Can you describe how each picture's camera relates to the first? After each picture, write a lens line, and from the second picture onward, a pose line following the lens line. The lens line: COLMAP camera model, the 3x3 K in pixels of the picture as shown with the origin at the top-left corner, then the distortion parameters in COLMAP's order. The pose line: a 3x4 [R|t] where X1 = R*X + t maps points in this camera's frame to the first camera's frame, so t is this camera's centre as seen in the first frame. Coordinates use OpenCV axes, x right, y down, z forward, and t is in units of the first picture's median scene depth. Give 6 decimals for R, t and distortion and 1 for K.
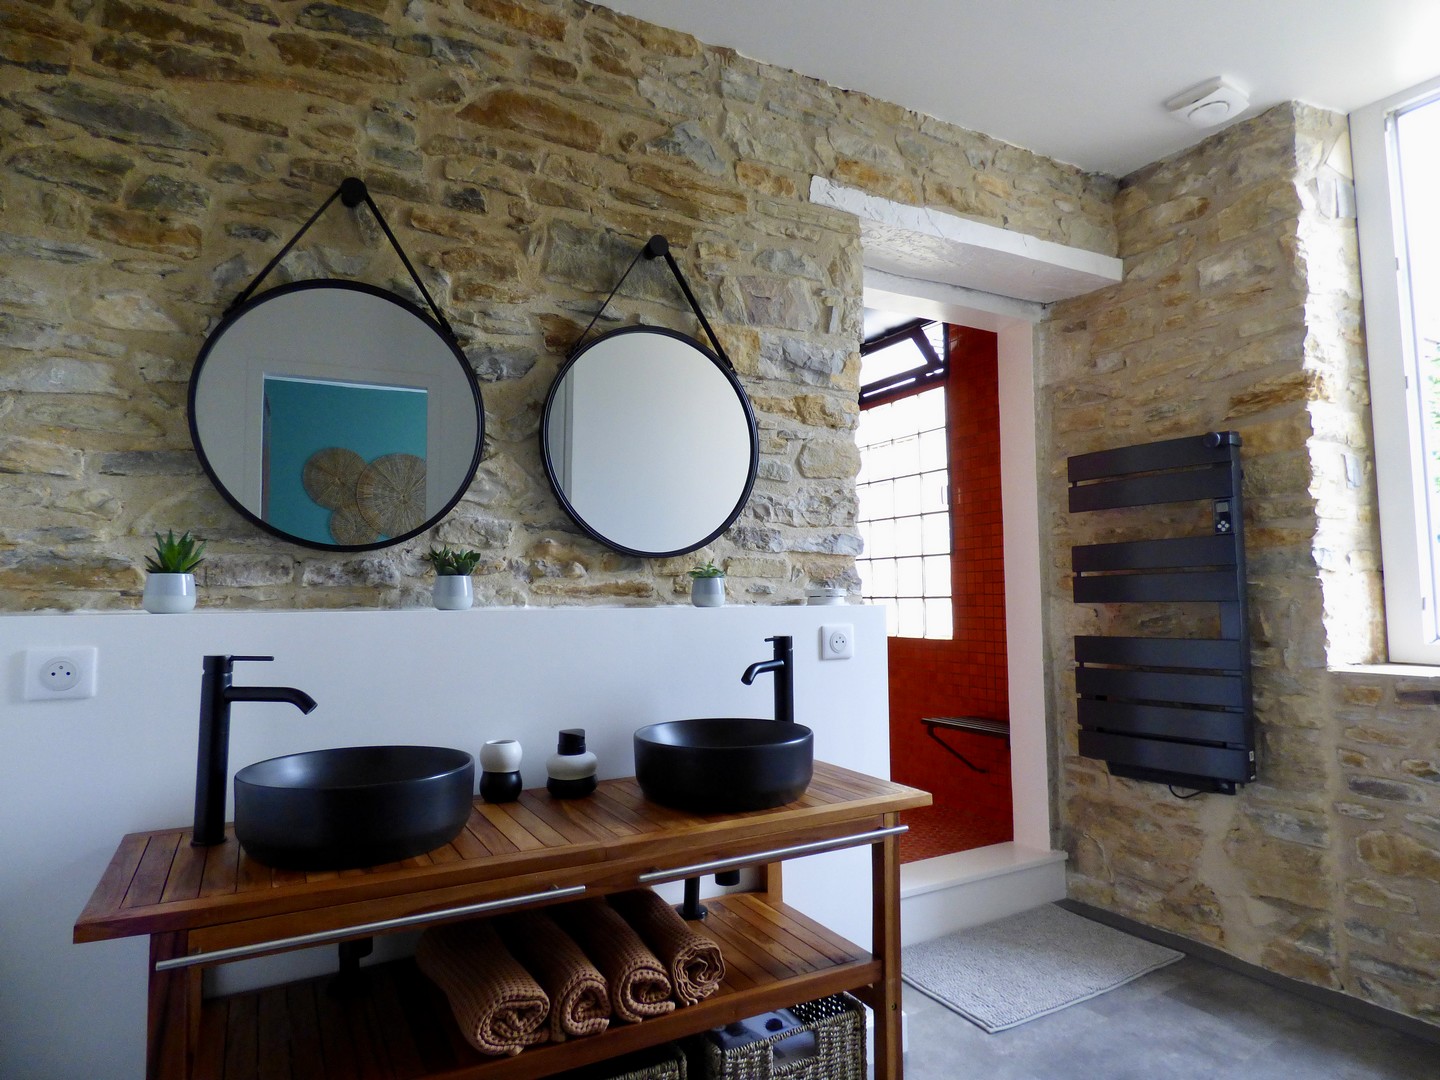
lens RADIAL K [[859.3, 0, 725.2], [0, 859.3, 538.2], [0, 0, 1]] dist [-0.008756, -0.003950]
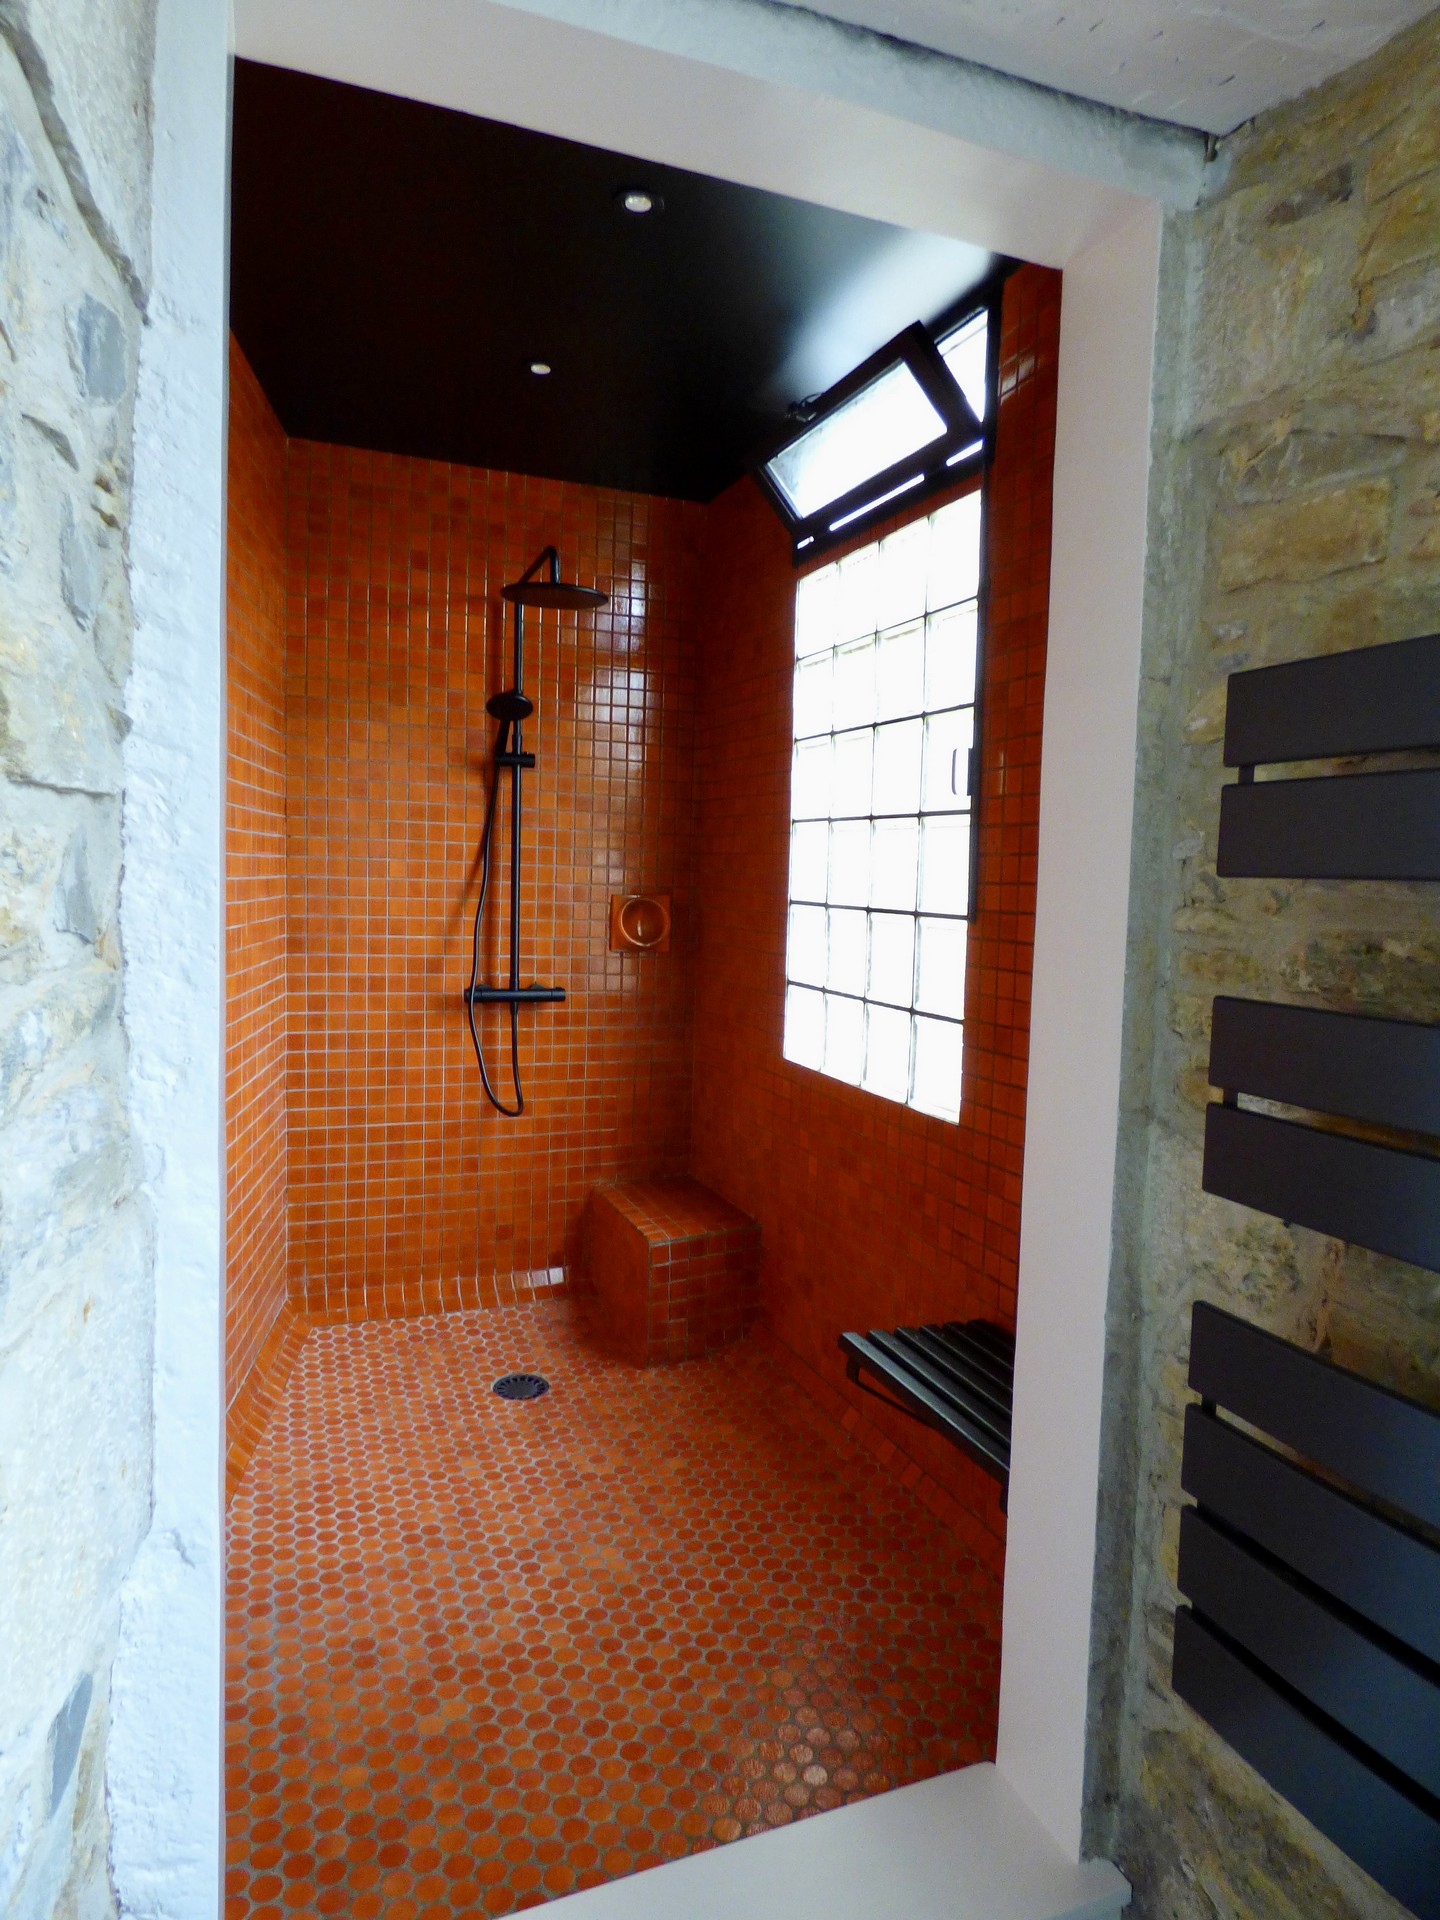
lens RADIAL K [[1145.8, 0, 711.7], [0, 1145.8, 953.8], [0, 0, 1]] dist [-0.008756, -0.003950]
pose [[0.991095, 0.040163, -0.126953, 0.268009], [-0.021576, 0.989266, 0.144524, -0.051626], [0.131395, -0.140498, 0.981324, 0.569361]]
